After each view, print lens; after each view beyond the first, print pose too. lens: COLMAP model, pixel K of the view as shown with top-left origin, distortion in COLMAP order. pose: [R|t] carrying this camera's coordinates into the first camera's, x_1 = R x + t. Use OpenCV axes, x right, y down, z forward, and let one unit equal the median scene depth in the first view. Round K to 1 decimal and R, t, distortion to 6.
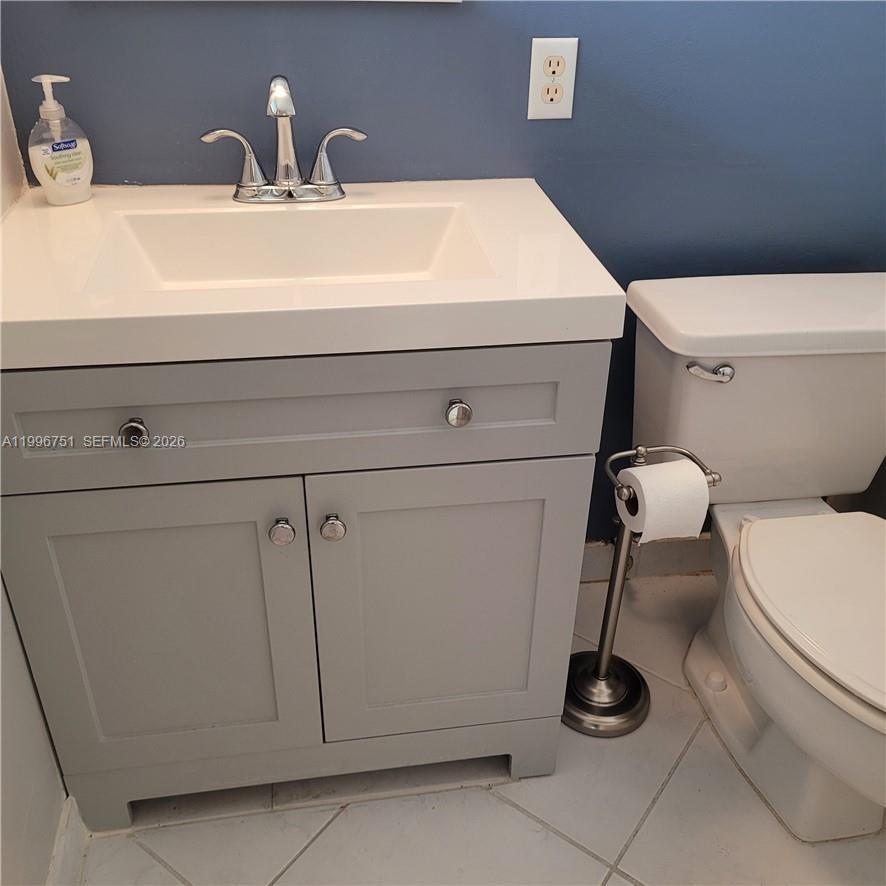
lens RADIAL K [[907.3, 0, 443.0], [0, 907.3, 443.0], [0, 0, 1]] dist [0.061361, -0.030130]
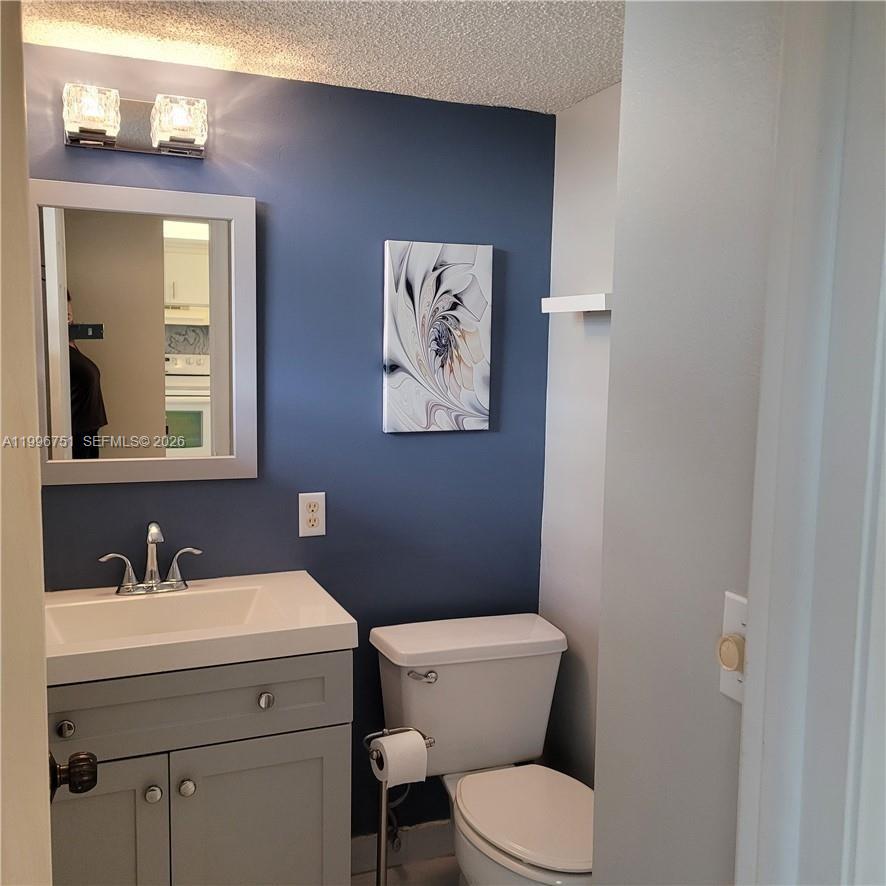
lens RADIAL K [[907.3, 0, 443.0], [0, 907.3, 443.0], [0, 0, 1]] dist [0.061361, -0.030130]
pose [[0.973389, -0.033584, 0.226684, -0.025908], [0.129139, 0.897562, -0.421551, 0.245724], [-0.189306, 0.439607, 0.878014, -0.634172]]
